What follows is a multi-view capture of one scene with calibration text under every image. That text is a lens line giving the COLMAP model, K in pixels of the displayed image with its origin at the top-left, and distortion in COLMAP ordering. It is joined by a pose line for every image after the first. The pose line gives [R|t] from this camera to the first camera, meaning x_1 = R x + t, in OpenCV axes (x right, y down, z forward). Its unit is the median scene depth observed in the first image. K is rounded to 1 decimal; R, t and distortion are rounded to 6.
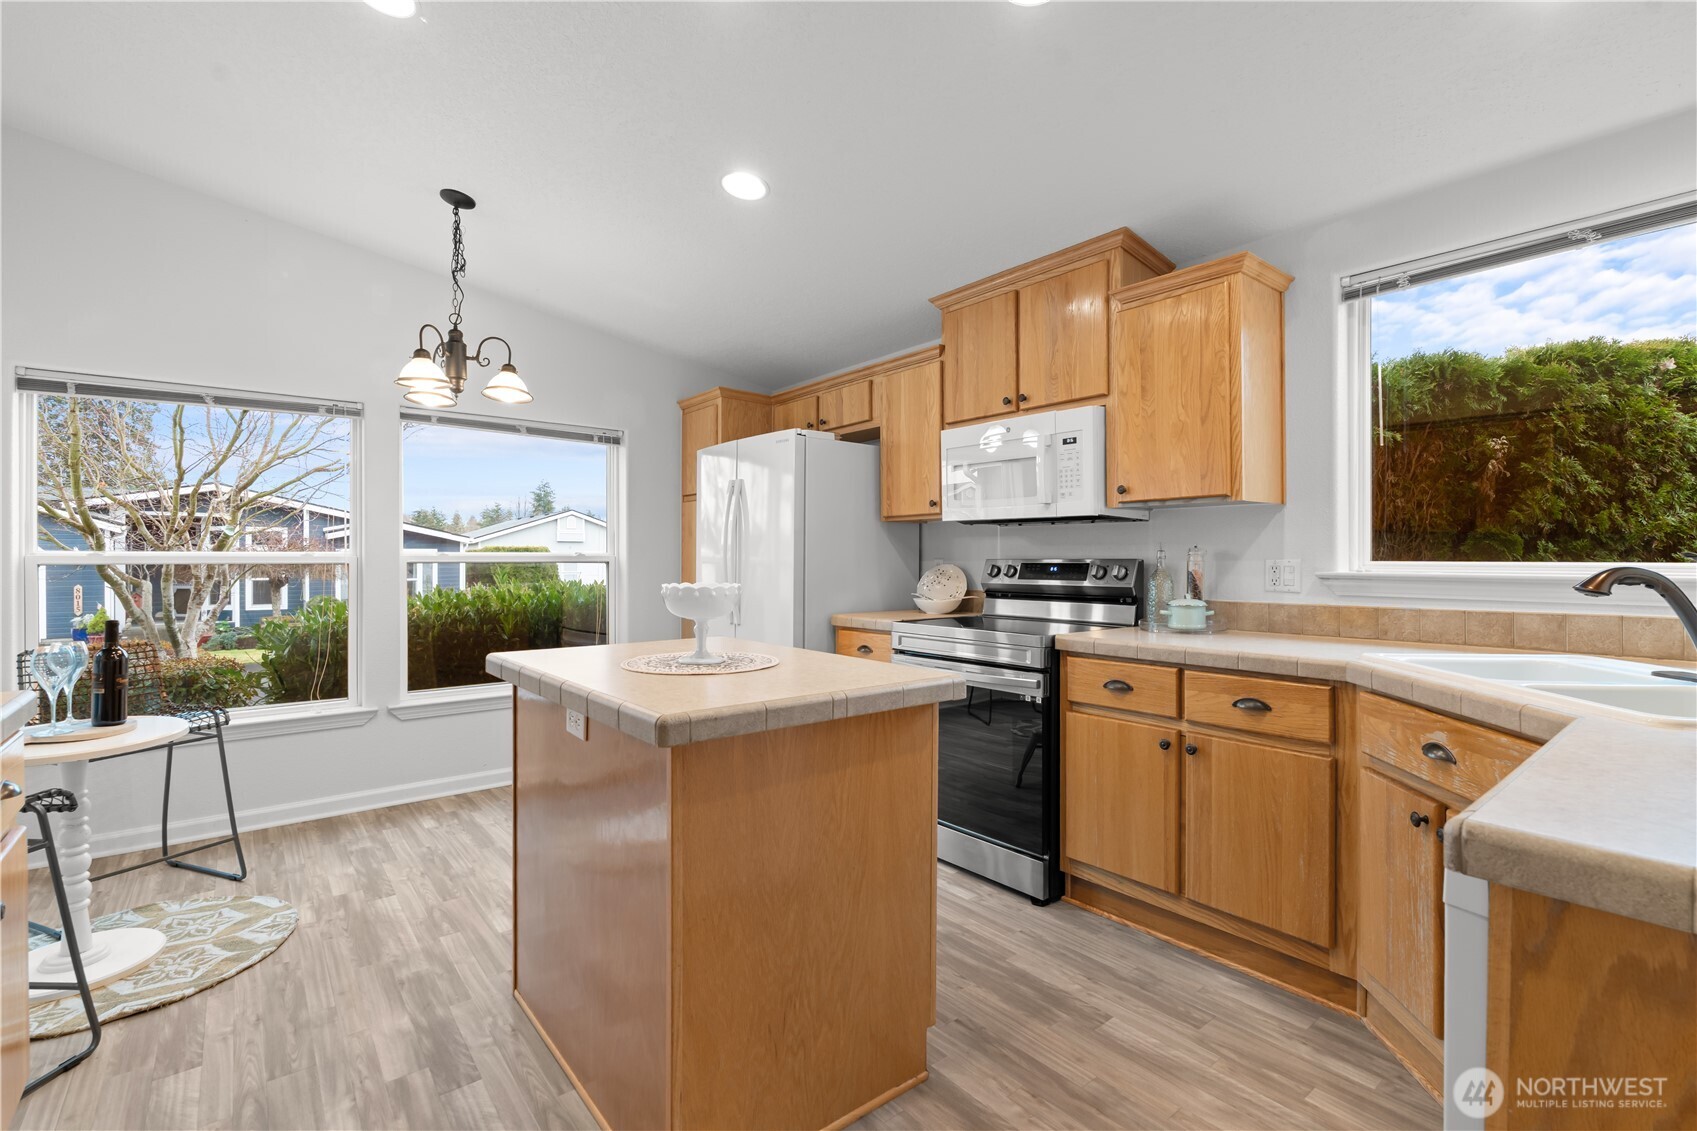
lens RADIAL K [[765.7, 0, 848.5], [0, 765.7, 565.5], [0, 0, 1]] dist [-0.006980, -0.000488]
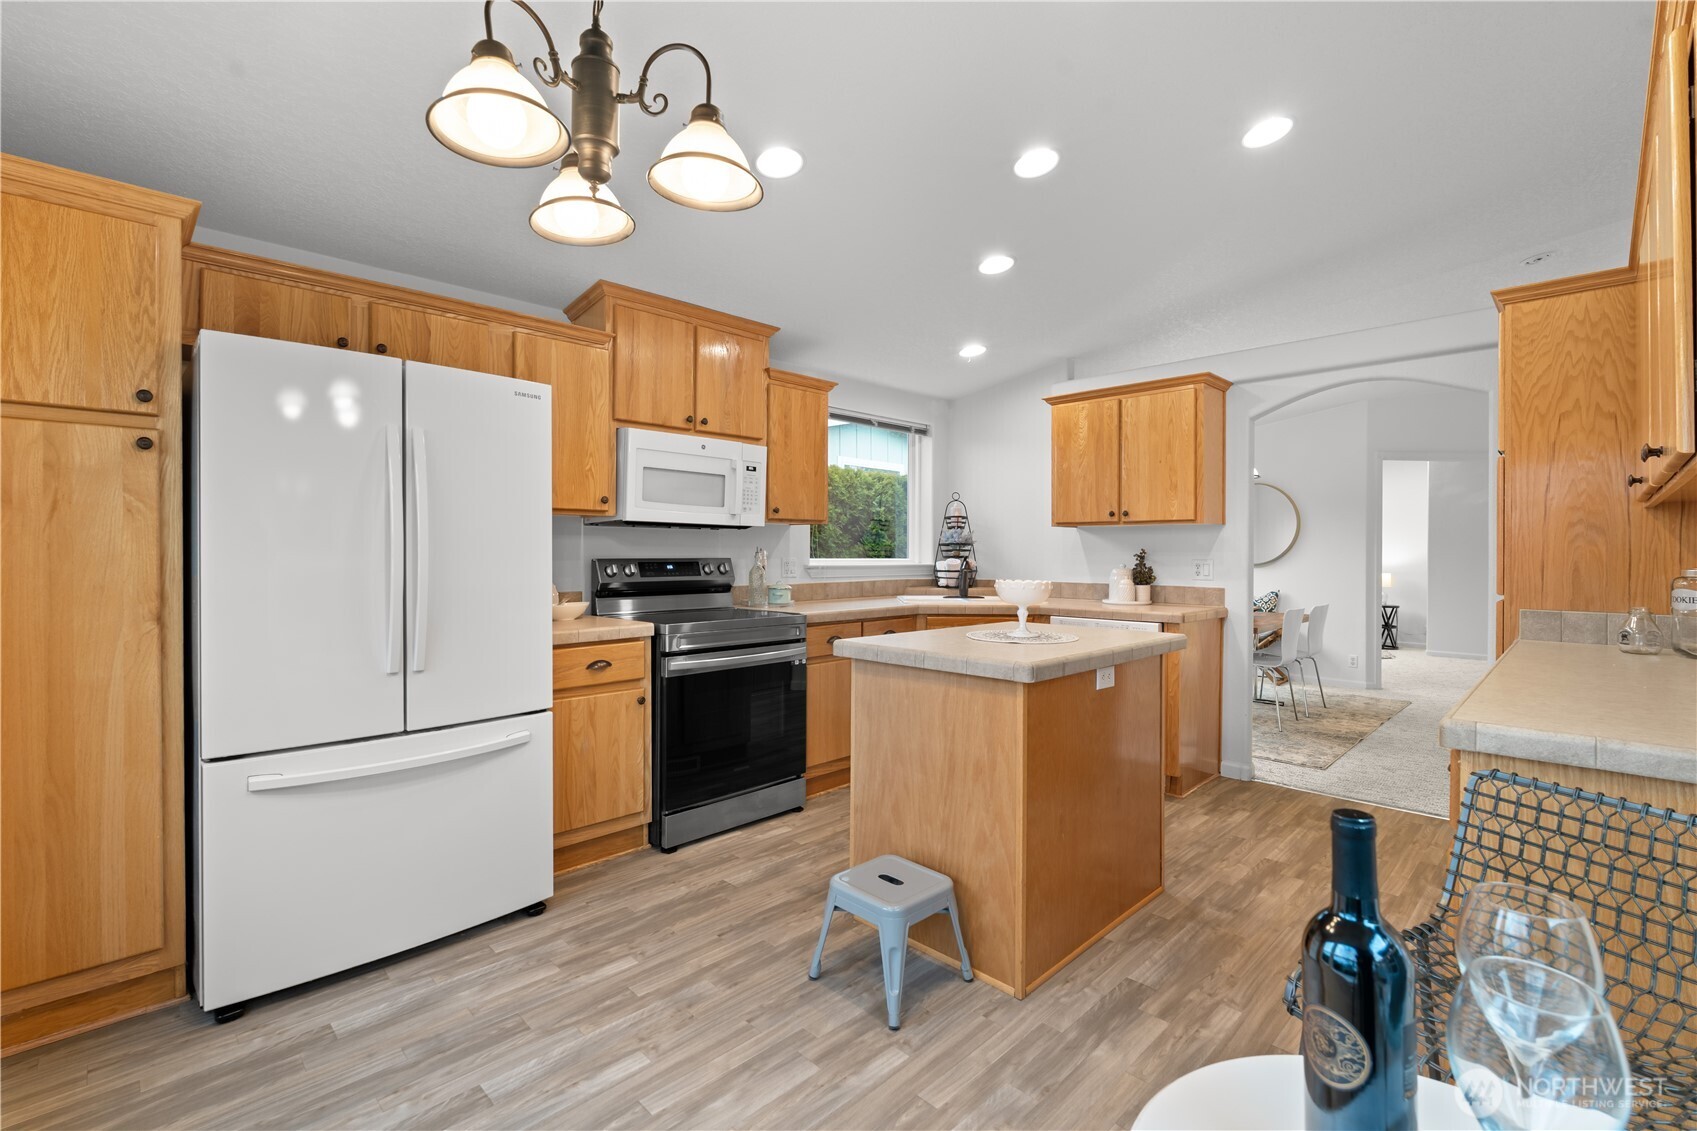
lens RADIAL K [[758.0, 0, 848.5], [0, 758.0, 565.5], [0, 0, 1]] dist [-0.000683, -0.000150]
pose [[-0.107508, -0.020178, 0.993999, -1.160251], [0.001831, 0.999788, 0.020494, -0.026573], [-0.994203, 0.004023, -0.107448, 1.105982]]
